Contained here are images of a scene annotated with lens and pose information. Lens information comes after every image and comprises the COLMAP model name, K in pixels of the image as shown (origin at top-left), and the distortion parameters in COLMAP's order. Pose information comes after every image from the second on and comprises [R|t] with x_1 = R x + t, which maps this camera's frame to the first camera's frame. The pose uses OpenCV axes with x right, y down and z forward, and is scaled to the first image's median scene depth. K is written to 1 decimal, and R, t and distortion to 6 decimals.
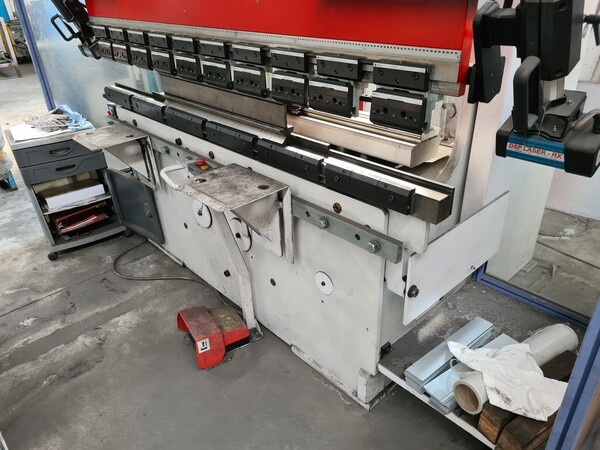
lens RADIAL K [[446.1, 0, 306.9], [0, 446.1, 225.3], [0, 0, 1]] dist [0.062822, -0.056060]
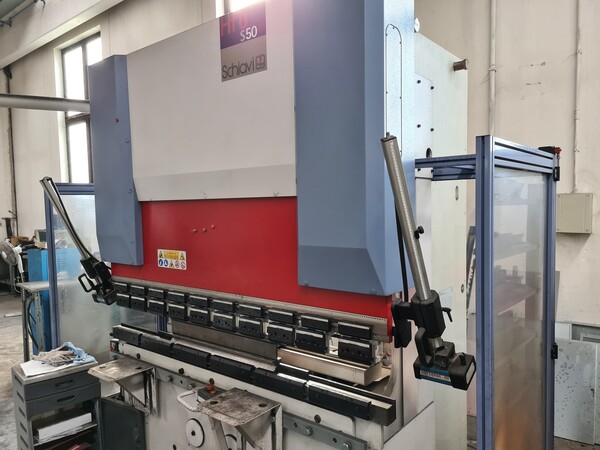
lens RADIAL K [[446.1, 0, 306.9], [0, 446.1, 225.3], [0, 0, 1]] dist [0.062822, -0.056060]
pose [[0.990931, 0.006695, 0.134203, -0.143314], [0.054546, 0.892722, -0.447294, 0.044780], [-0.122801, 0.450558, 0.884261, -0.465632]]
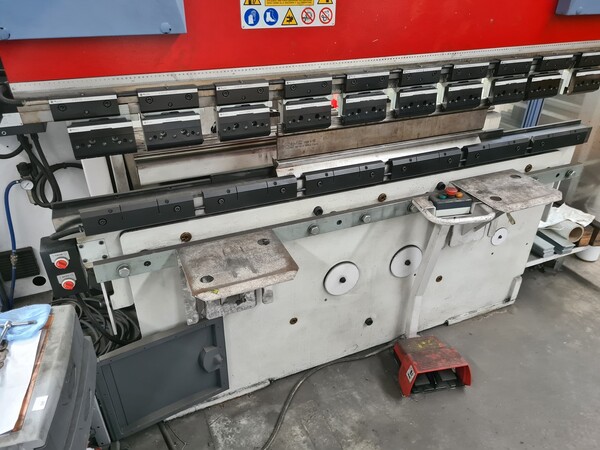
lens RADIAL K [[446.1, 0, 306.9], [0, 446.1, 225.3], [0, 0, 1]] dist [0.062822, -0.056060]
pose [[0.337423, -0.447173, 0.828361, -1.236464], [0.437156, 0.853762, 0.282815, -0.516210], [-0.833691, 0.266694, 0.483563, 0.867258]]
